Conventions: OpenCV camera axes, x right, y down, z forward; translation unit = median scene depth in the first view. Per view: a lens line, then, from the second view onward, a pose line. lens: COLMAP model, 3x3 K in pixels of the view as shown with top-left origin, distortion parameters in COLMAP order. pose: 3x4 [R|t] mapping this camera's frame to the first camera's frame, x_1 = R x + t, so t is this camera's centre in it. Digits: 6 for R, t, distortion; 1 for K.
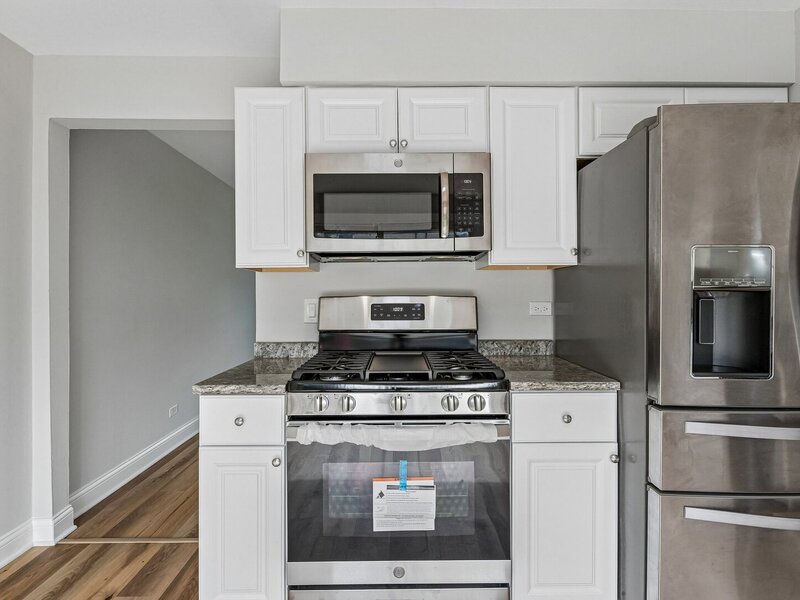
lens RADIAL K [[416.3, 0, 399.5], [0, 416.3, 297.9], [0, 0, 1]] dist [-0.003075, -0.000299]
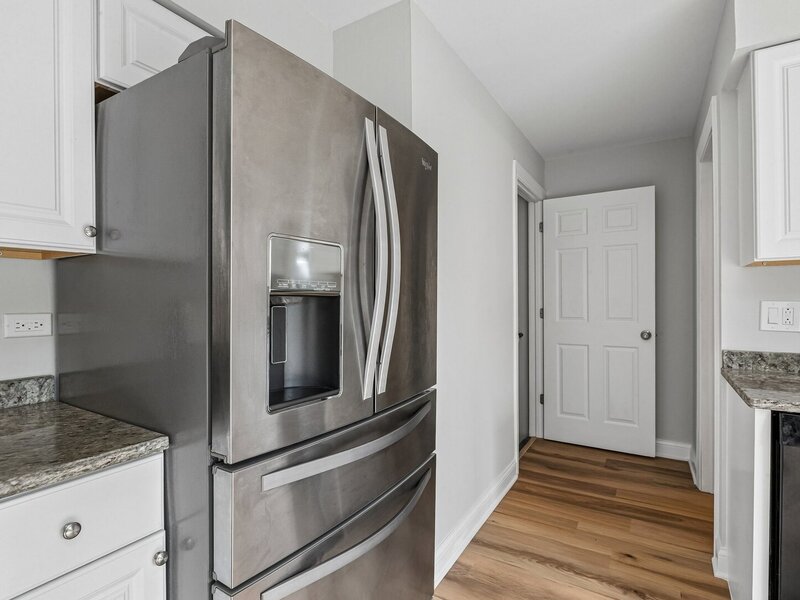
lens RADIAL K [[416.3, 0, 399.5], [0, 416.3, 297.9], [0, 0, 1]] dist [-0.003075, -0.000299]
pose [[0.529511, 0.001955, 0.848301, 0.171409], [0.010214, 0.999910, -0.008680, -0.003229], [-0.848242, 0.013260, 0.529444, 0.349862]]
